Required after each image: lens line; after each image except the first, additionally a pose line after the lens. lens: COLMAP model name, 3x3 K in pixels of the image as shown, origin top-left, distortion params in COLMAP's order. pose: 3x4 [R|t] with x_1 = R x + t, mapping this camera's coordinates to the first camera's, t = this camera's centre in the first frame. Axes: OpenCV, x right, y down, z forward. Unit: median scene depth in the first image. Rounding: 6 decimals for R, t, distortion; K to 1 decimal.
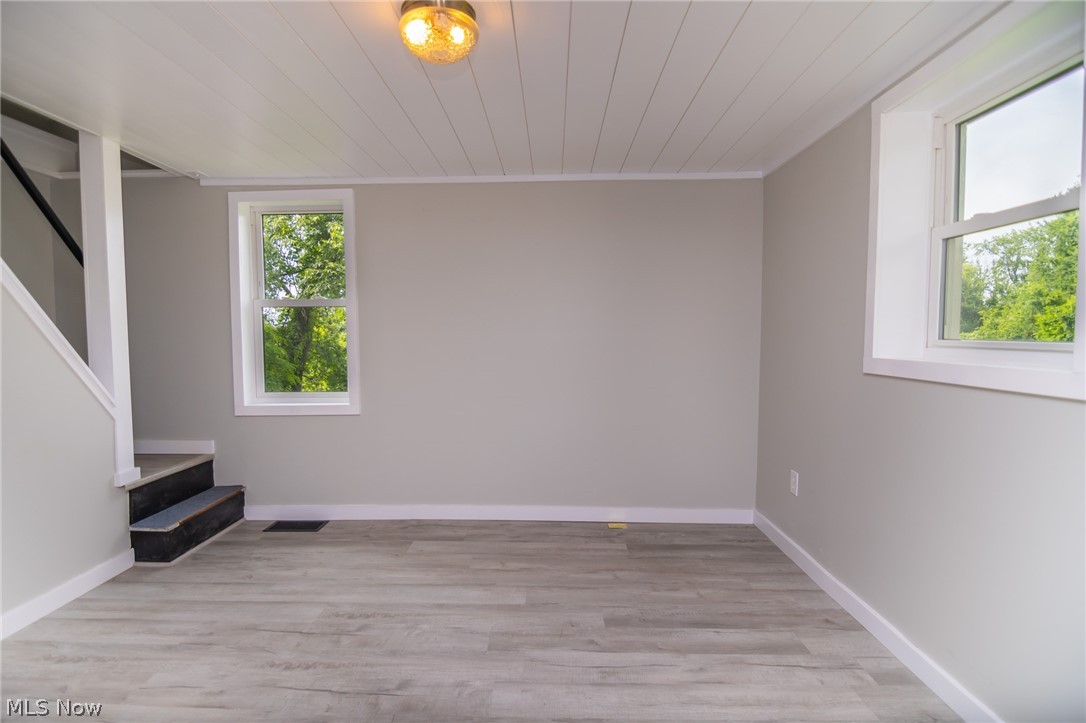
lens RADIAL K [[559.3, 0, 521.5], [0, 559.3, 359.1], [0, 0, 1]] dist [-0.012980, -0.002836]
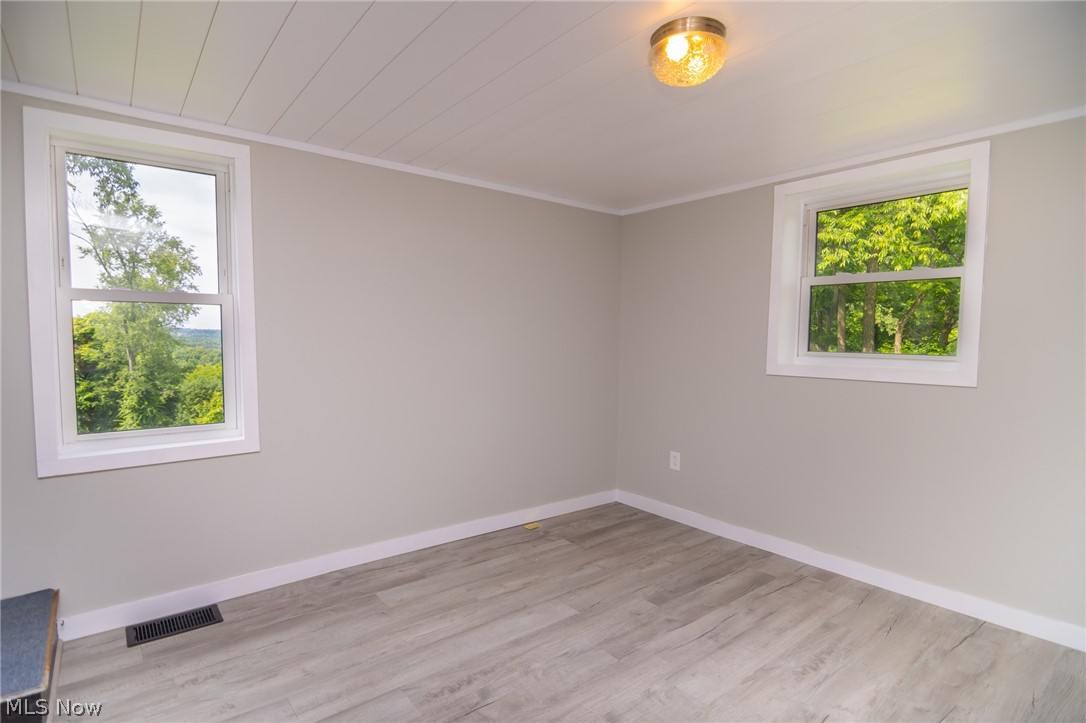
lens RADIAL K [[559.3, 0, 537.8], [0, 559.3, 360.5], [0, 0, 1]] dist [-0.012980, -0.002836]
pose [[0.760351, -0.018587, 0.649247, -0.613707], [0.018140, 0.999808, 0.007379, -0.025385], [-0.649259, 0.006167, 0.760542, 0.237698]]
